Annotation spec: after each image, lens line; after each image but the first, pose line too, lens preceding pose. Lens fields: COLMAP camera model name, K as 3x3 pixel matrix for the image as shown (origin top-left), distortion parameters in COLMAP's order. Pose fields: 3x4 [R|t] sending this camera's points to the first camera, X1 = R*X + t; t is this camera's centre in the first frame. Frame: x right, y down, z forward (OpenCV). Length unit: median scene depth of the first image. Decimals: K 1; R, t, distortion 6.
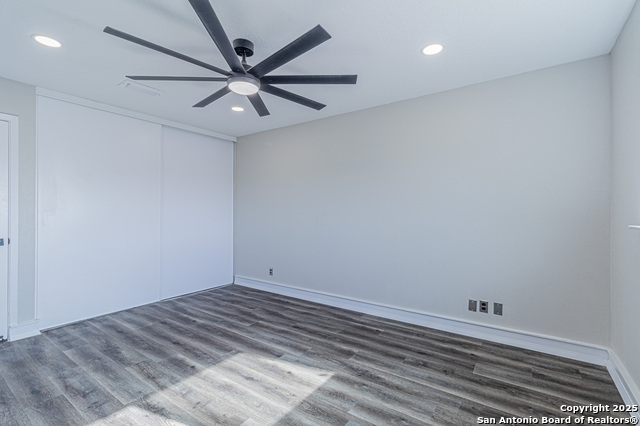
lens RADIAL K [[298.2, 0, 317.2], [0, 298.2, 215.8], [0, 0, 1]] dist [0.003386, 0.001231]
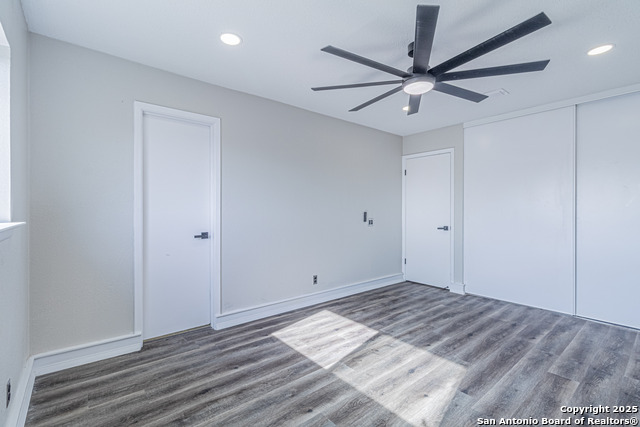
lens RADIAL K [[298.2, 0, 324.4], [0, 298.2, 211.0], [0, 0, 1]] dist [0.003386, 0.001231]
pose [[-0.245596, 0.005429, -0.969357, 0.659399], [-0.017716, 0.999792, 0.010088, -0.006329], [0.969210, 0.019651, -0.245449, 0.751805]]
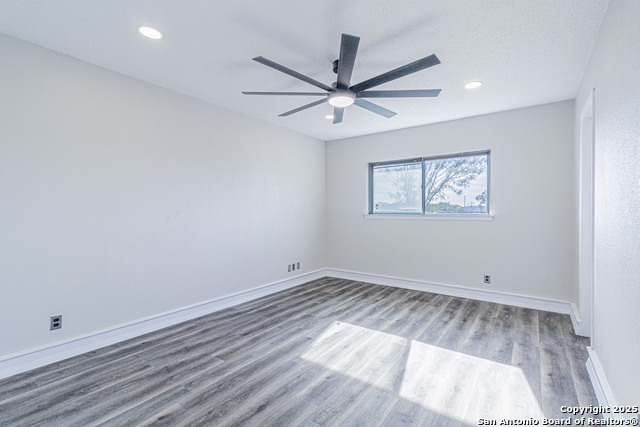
lens RADIAL K [[298.2, 0, 331.4], [0, 298.2, 211.7], [0, 0, 1]] dist [0.003386, 0.001231]
pose [[-0.023963, -0.005545, 0.999697, -1.126331], [0.016591, 0.999845, 0.005943, -0.005134], [-0.999575, 0.016729, -0.023868, 0.852768]]
